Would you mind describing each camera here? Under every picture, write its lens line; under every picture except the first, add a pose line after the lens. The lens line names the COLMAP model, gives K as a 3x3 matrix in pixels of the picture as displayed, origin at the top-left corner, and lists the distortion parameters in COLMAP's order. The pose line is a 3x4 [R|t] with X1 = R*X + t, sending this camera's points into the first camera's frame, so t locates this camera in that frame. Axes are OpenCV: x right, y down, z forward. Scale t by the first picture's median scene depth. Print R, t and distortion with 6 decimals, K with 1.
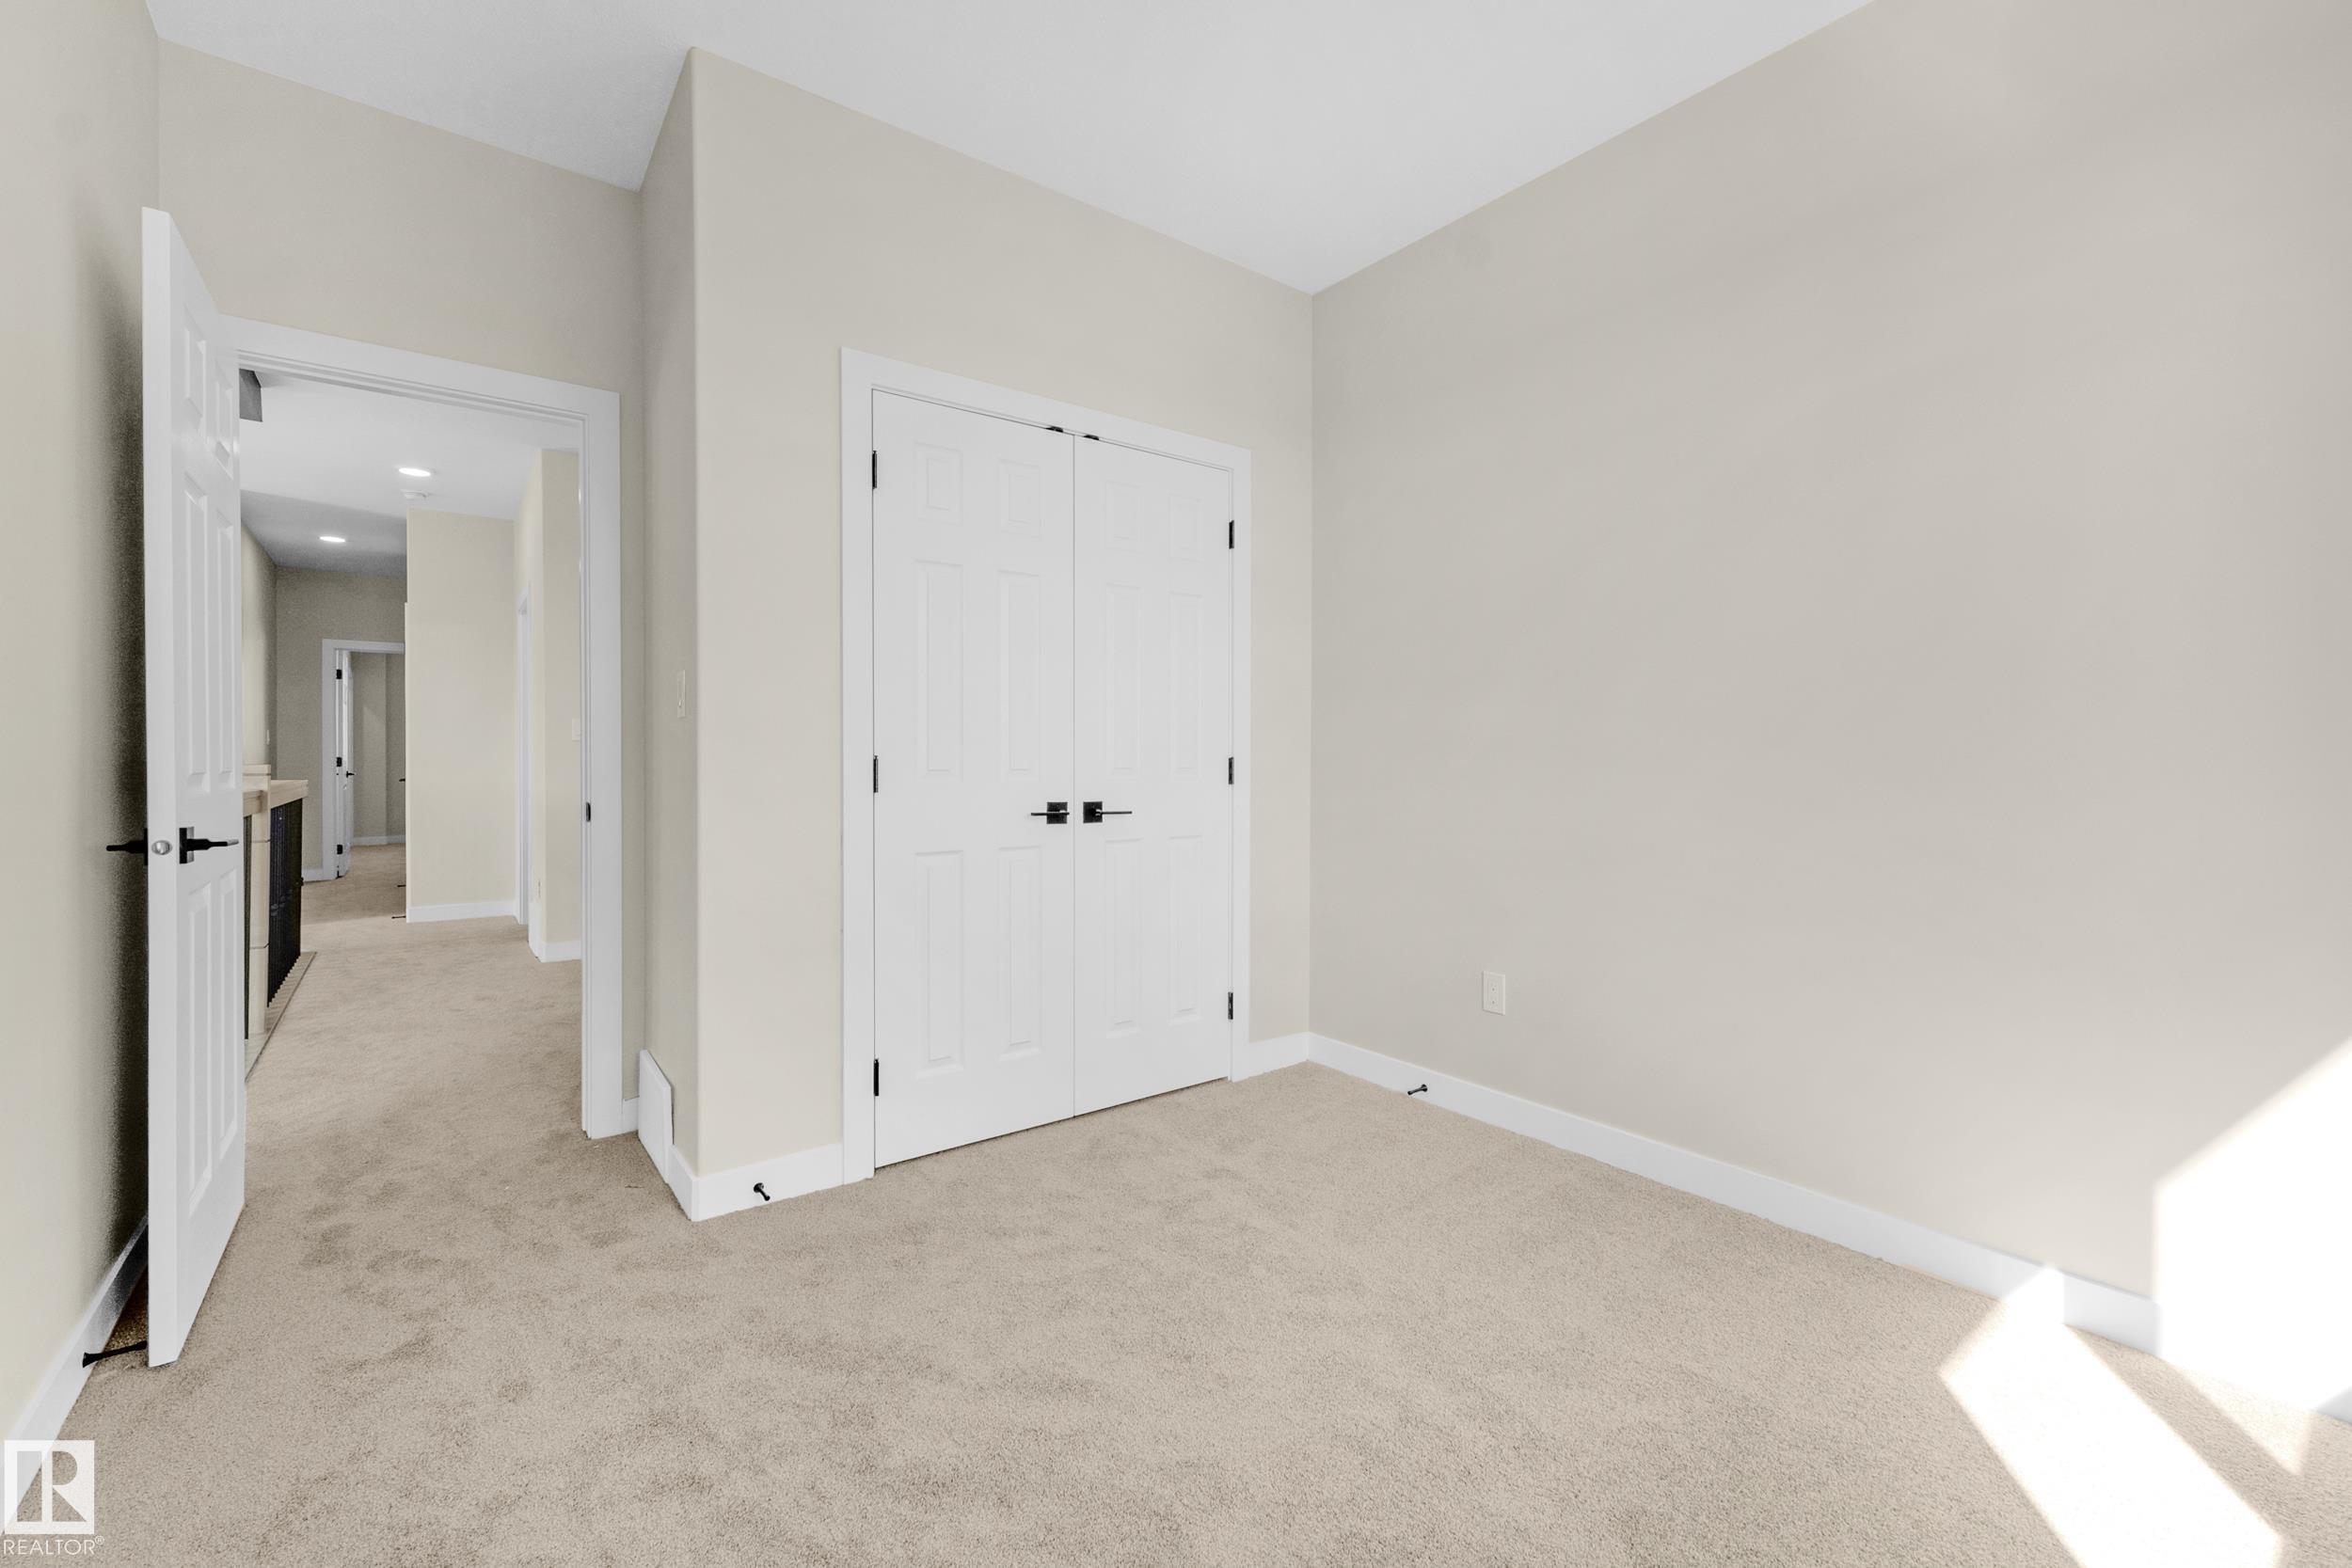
lens RADIAL K [[991.0, 0, 1177.0], [0, 991.0, 762.8], [0, 0, 1]] dist [-0.005959, 0.003729]
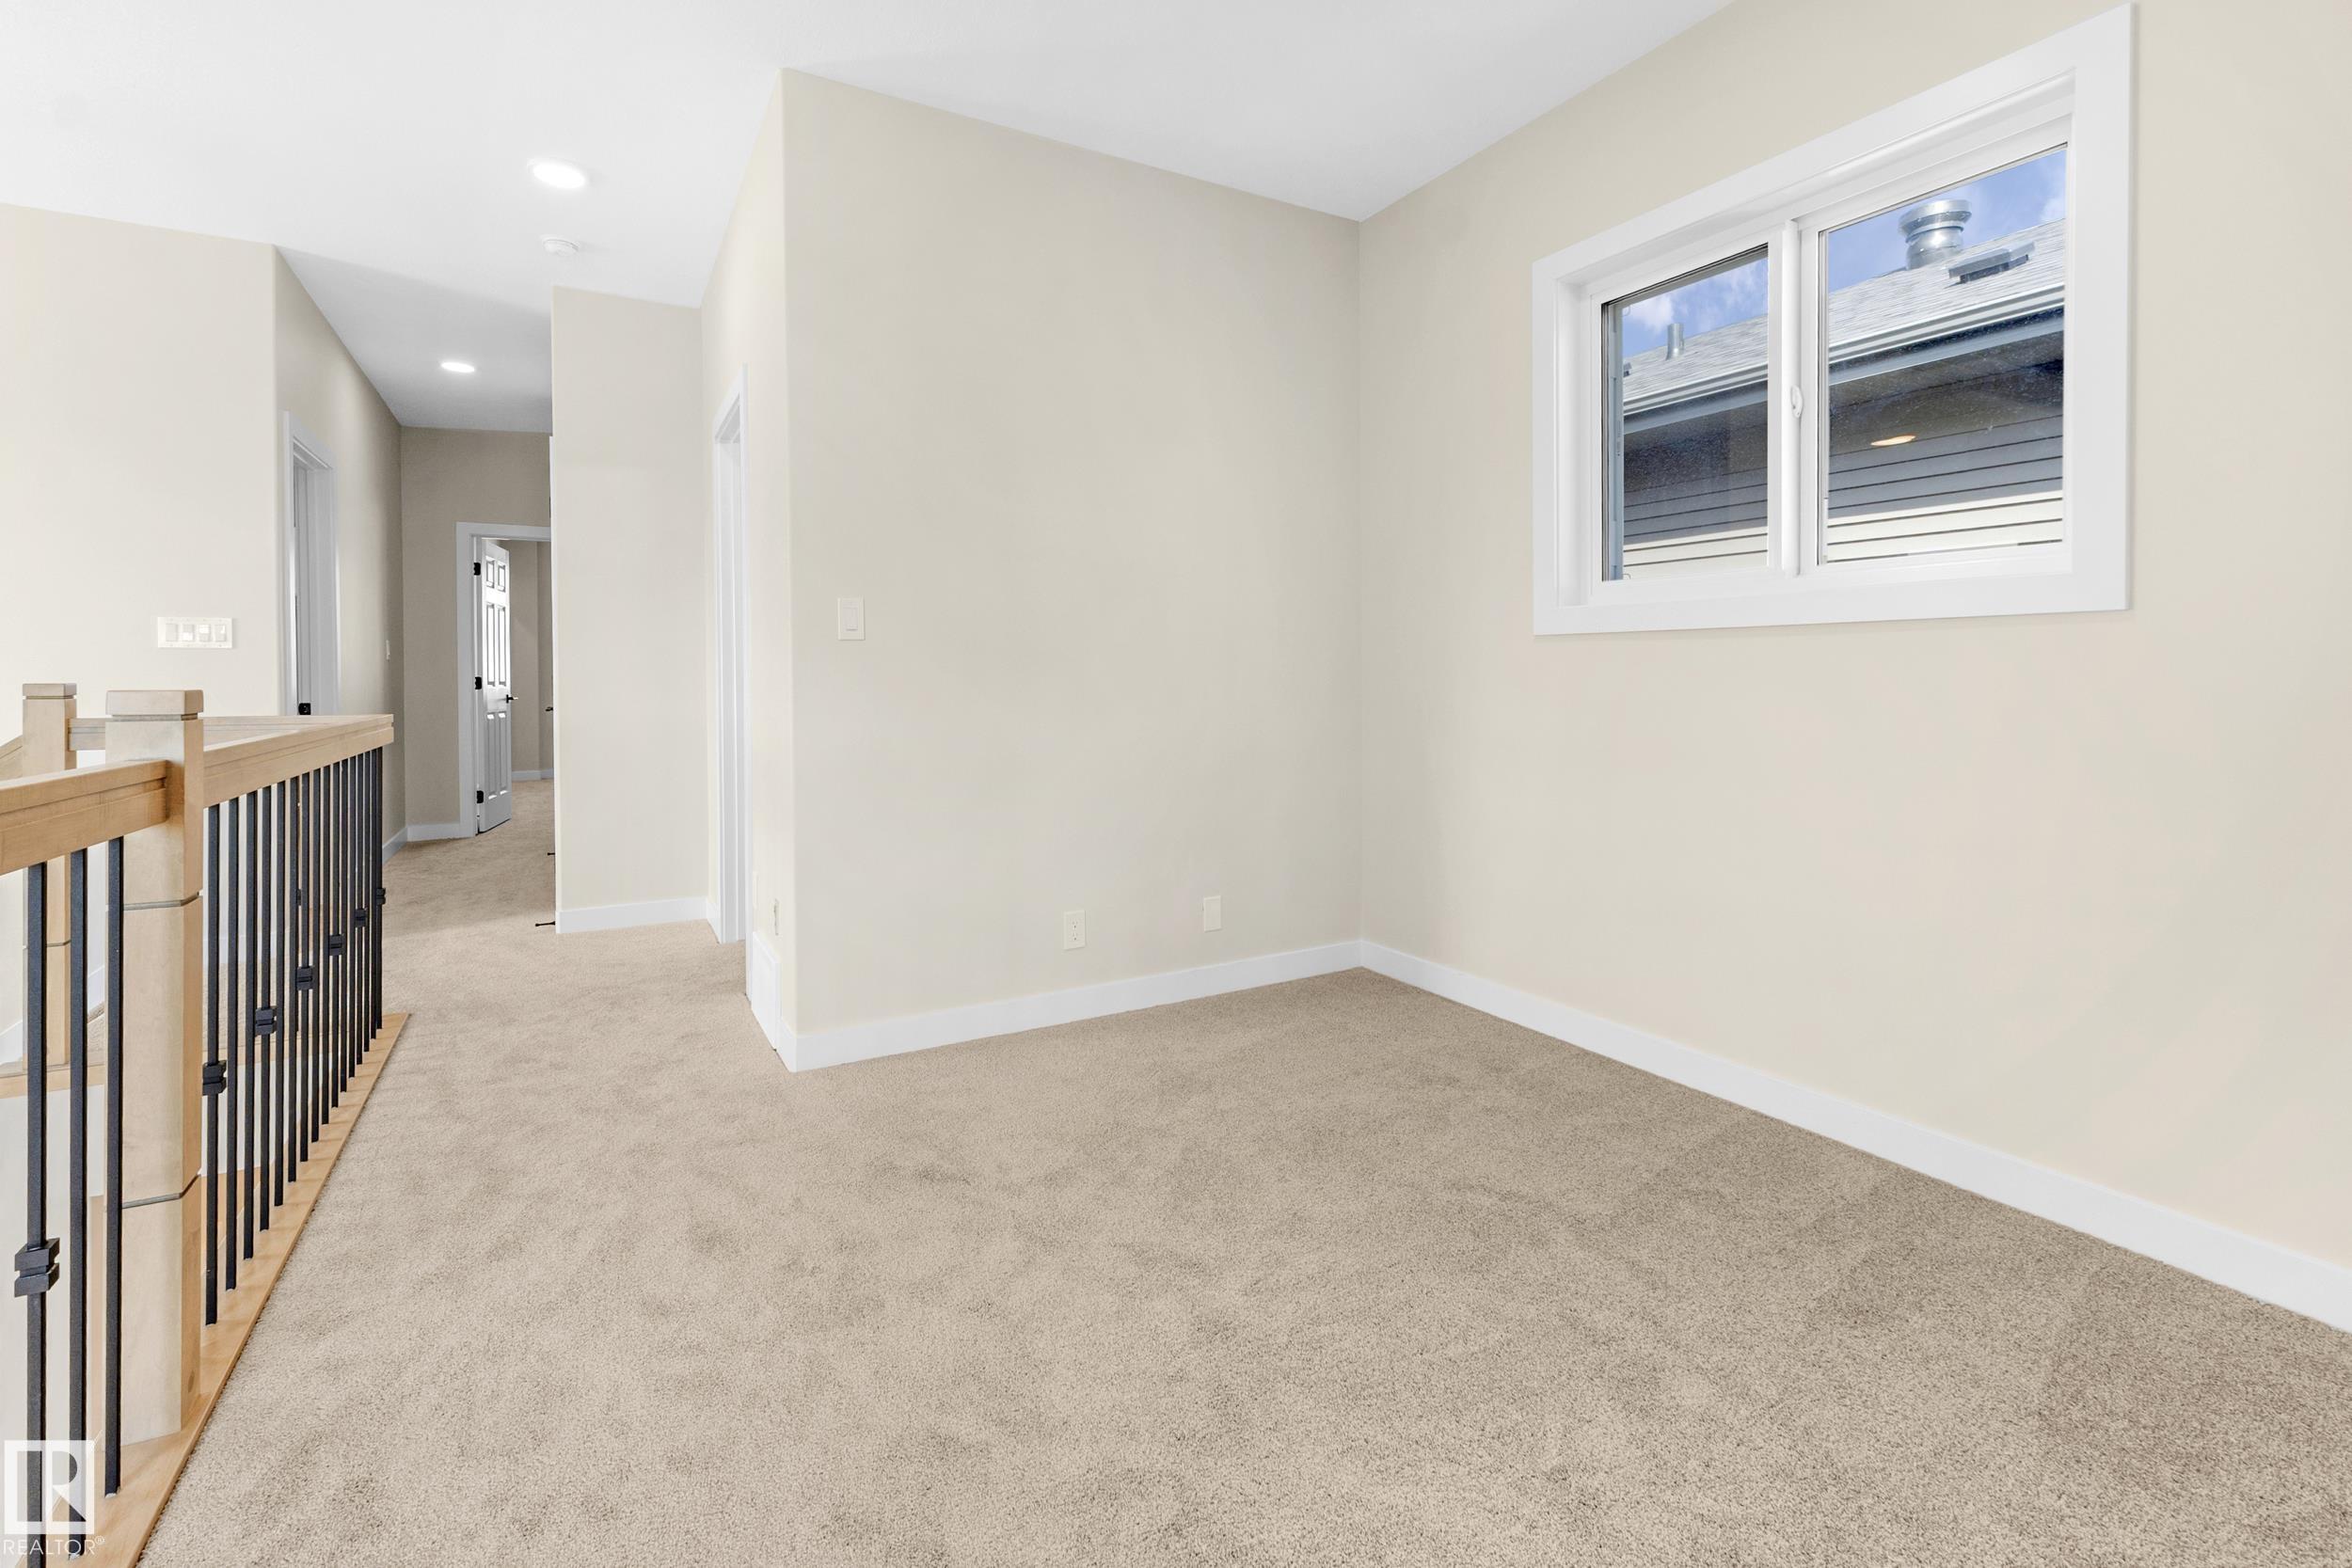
lens RADIAL K [[991.0, 0, 1117.5], [0, 991.0, 695.7], [0, 0, 1]] dist [-0.005959, 0.003729]
pose [[0.988877, 0.000718, -0.148736, -0.304882], [0.001476, 0.999892, 0.014641, -0.000007], [0.148730, -0.014698, 0.988769, 0.397415]]
